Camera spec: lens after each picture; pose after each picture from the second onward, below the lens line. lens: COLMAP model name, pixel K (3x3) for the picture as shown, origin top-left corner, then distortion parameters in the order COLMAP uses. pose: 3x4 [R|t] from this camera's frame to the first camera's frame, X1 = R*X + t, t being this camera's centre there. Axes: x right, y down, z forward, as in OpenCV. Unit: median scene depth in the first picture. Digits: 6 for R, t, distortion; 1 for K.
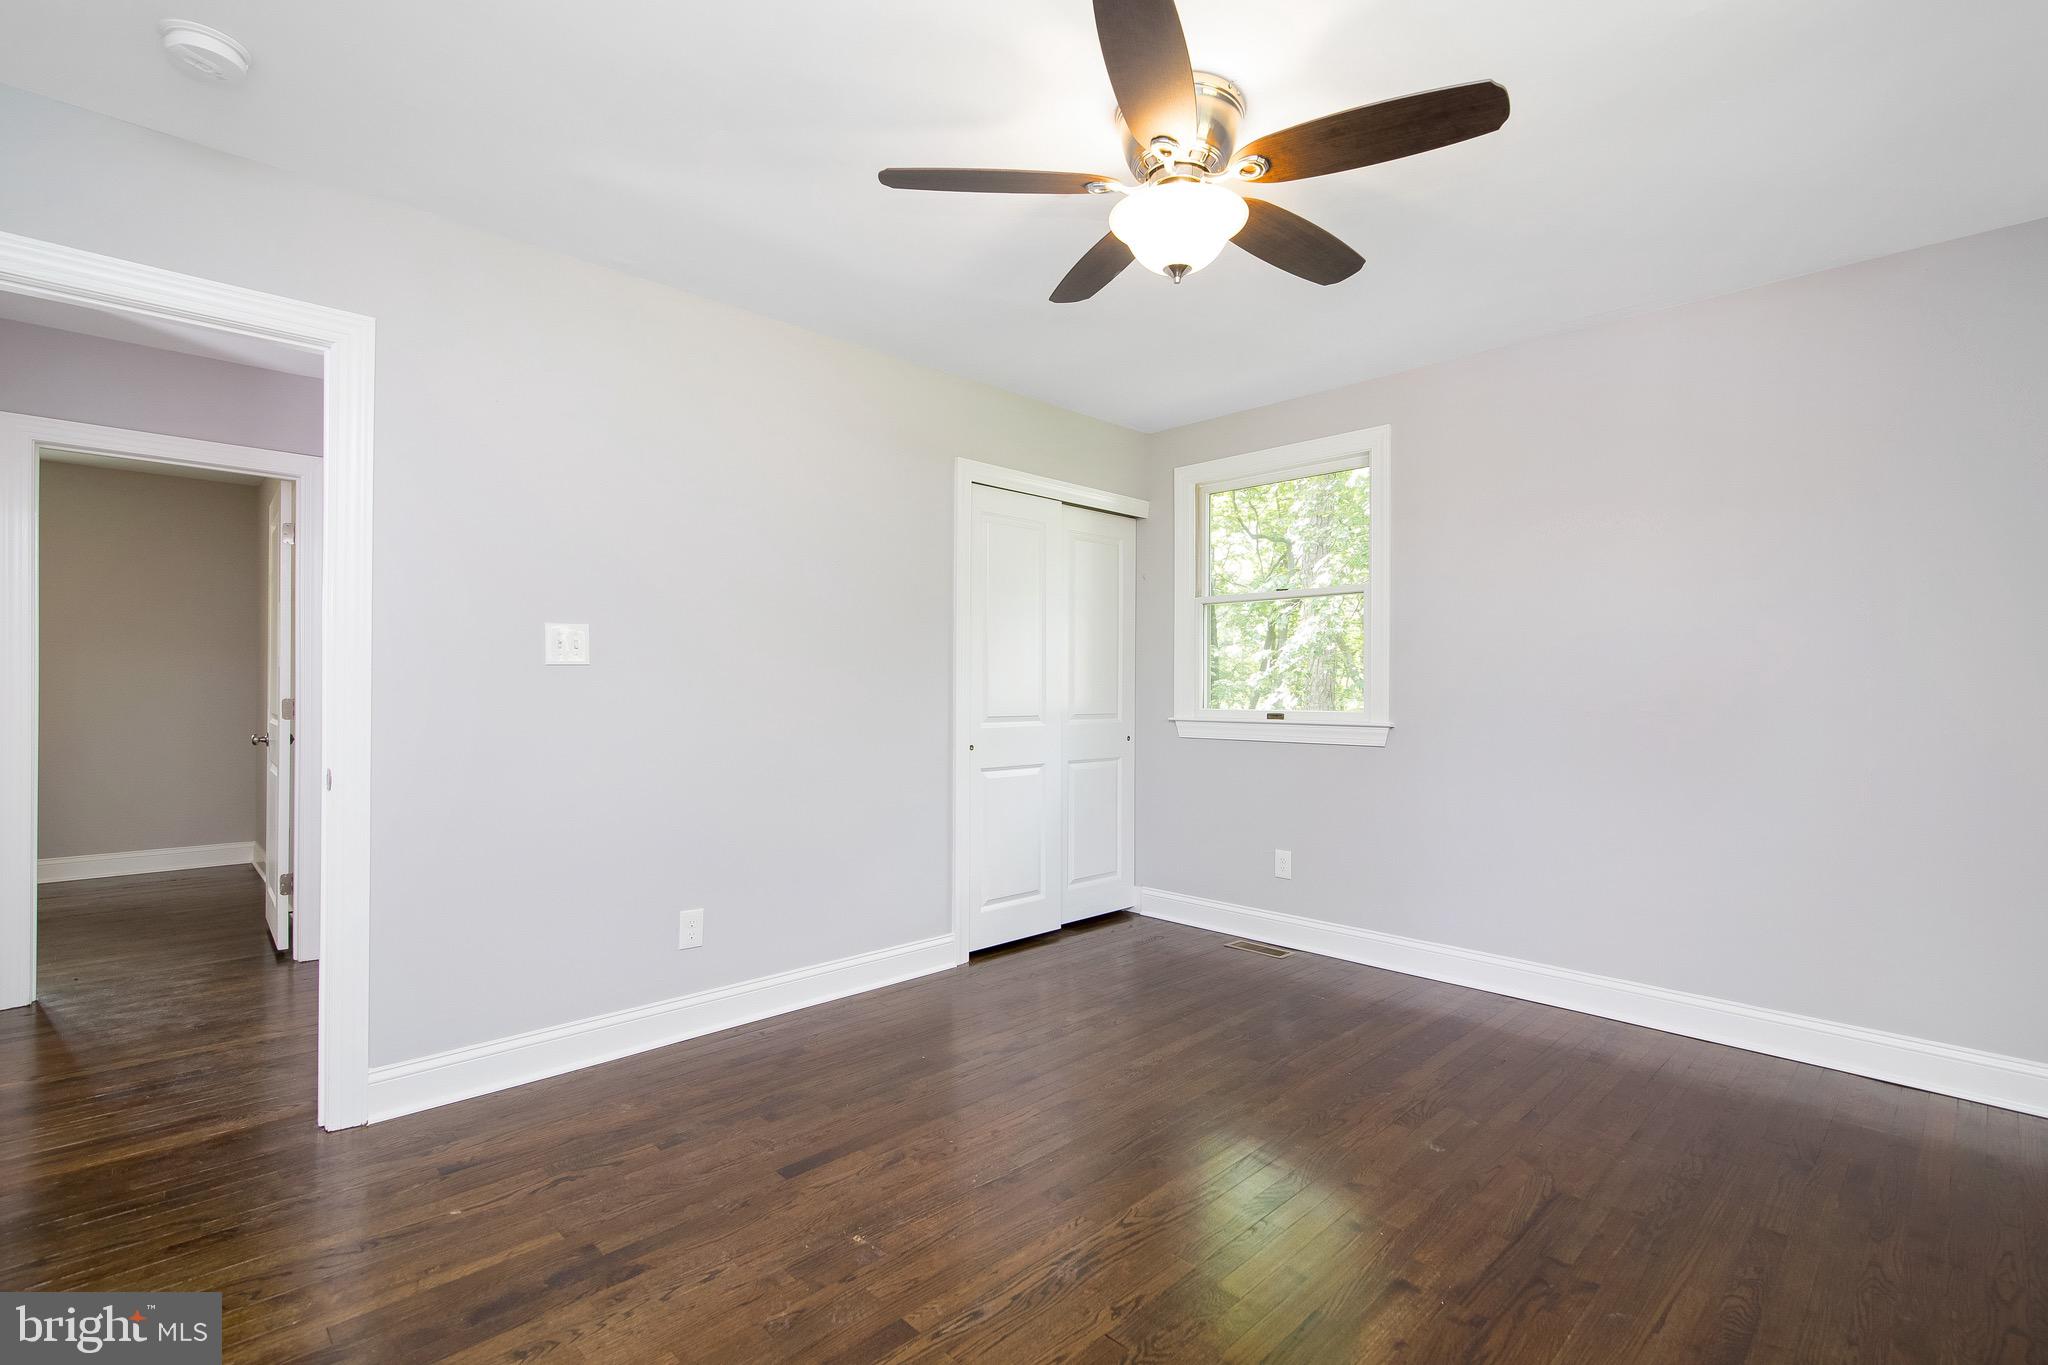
lens RADIAL K [[930.2, 0, 1026.4], [0, 930.2, 683.8], [0, 0, 1]] dist [0.002964, 0.000290]
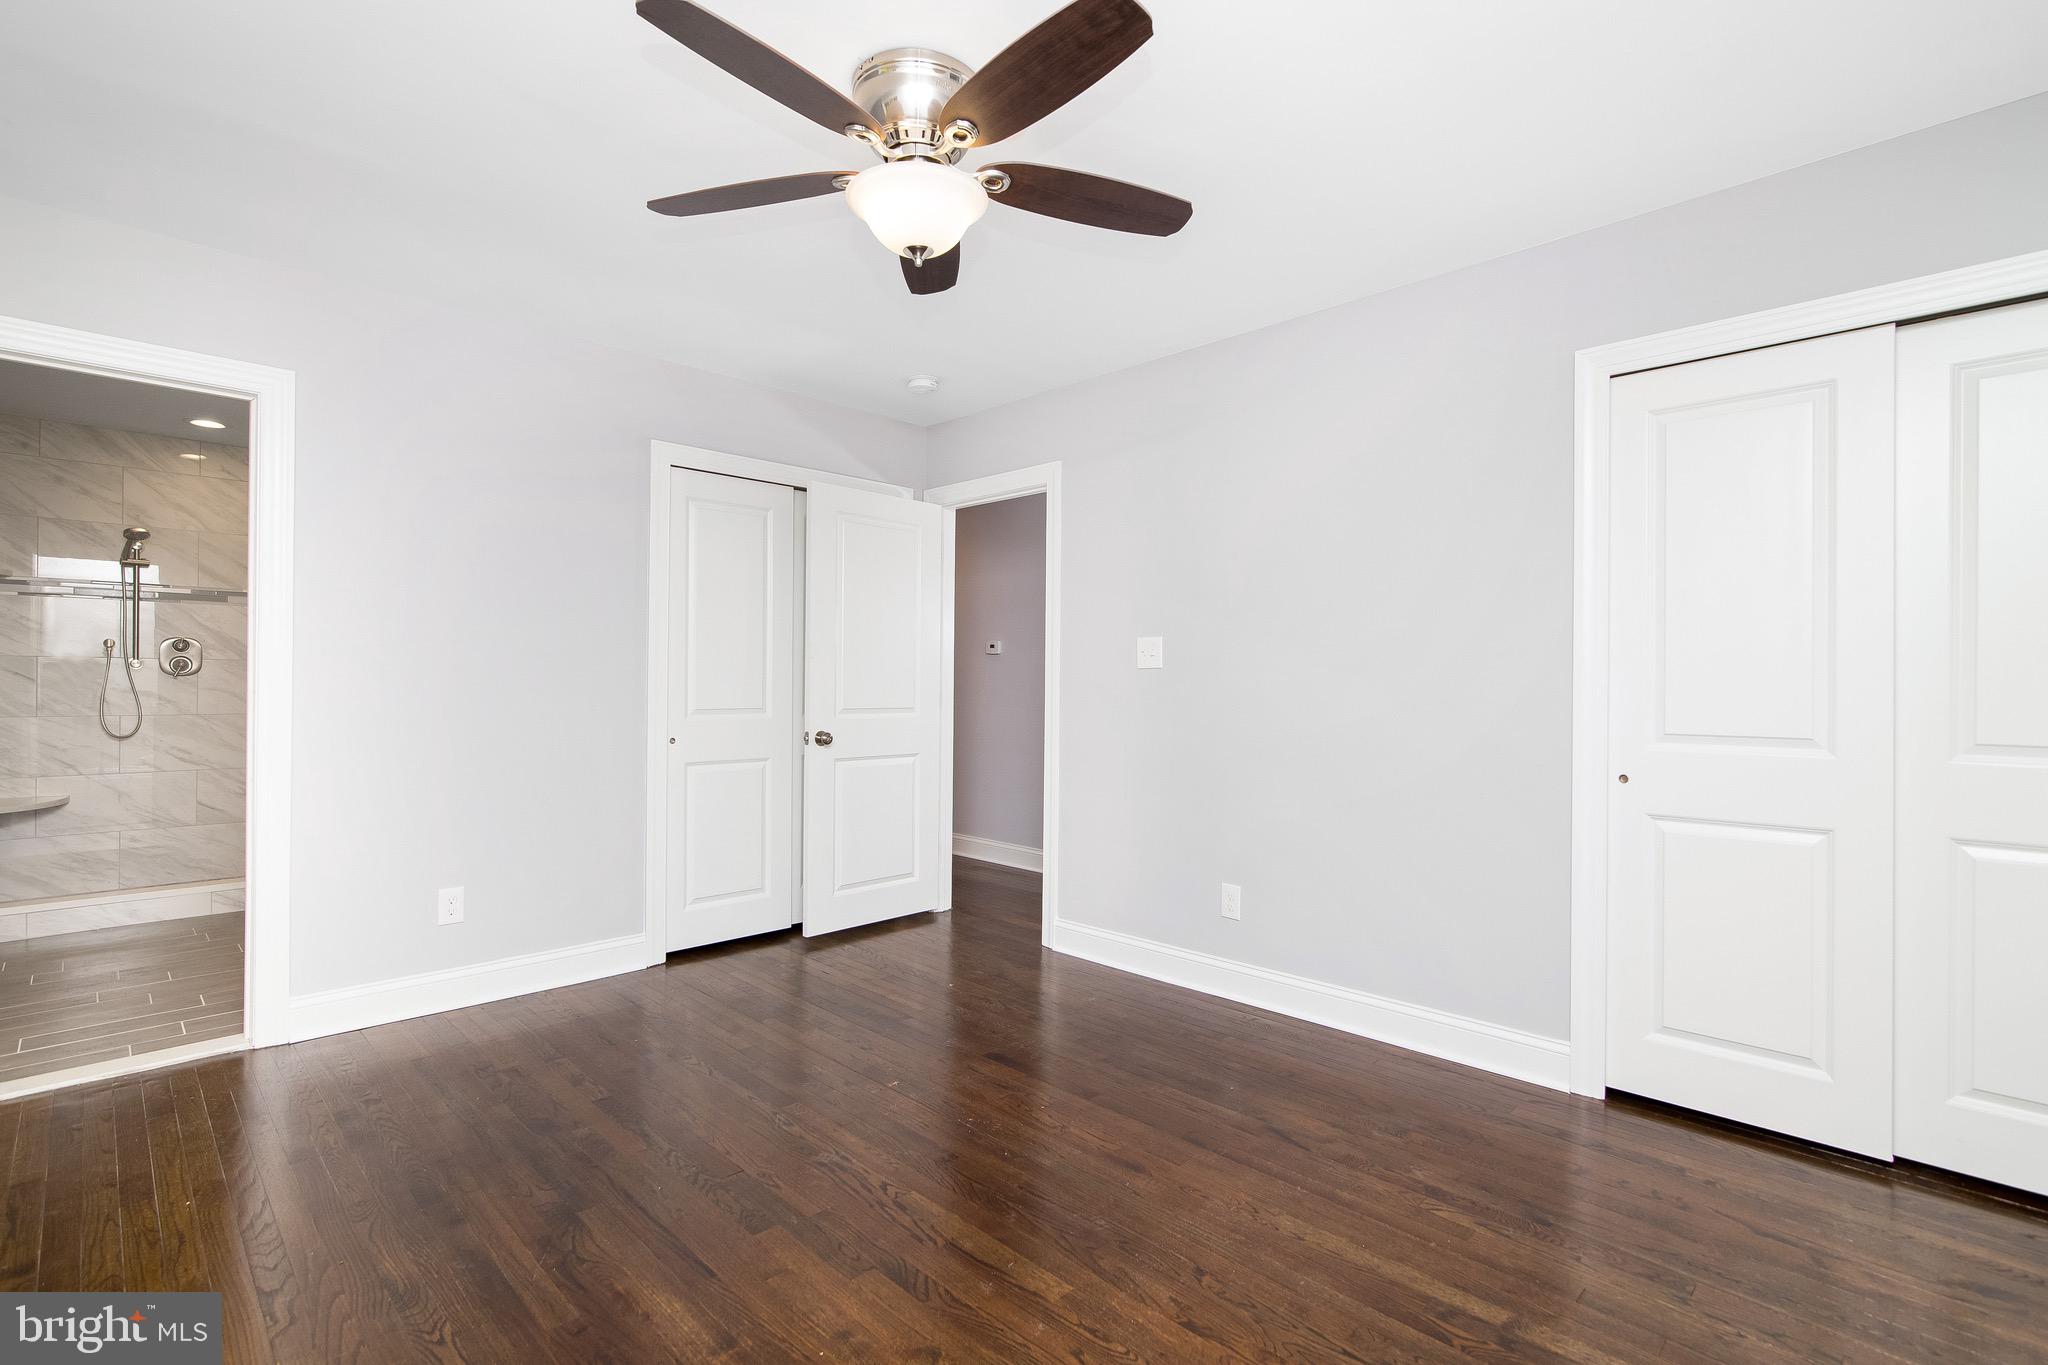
lens RADIAL K [[930.2, 0, 1026.4], [0, 930.2, 683.8], [0, 0, 1]] dist [0.002964, 0.000290]
pose [[0.015029, -0.005760, -0.999870, 0.799533], [0.004542, 0.999973, -0.005693, 0.005151], [0.999877, -0.004456, 0.015055, 0.774558]]
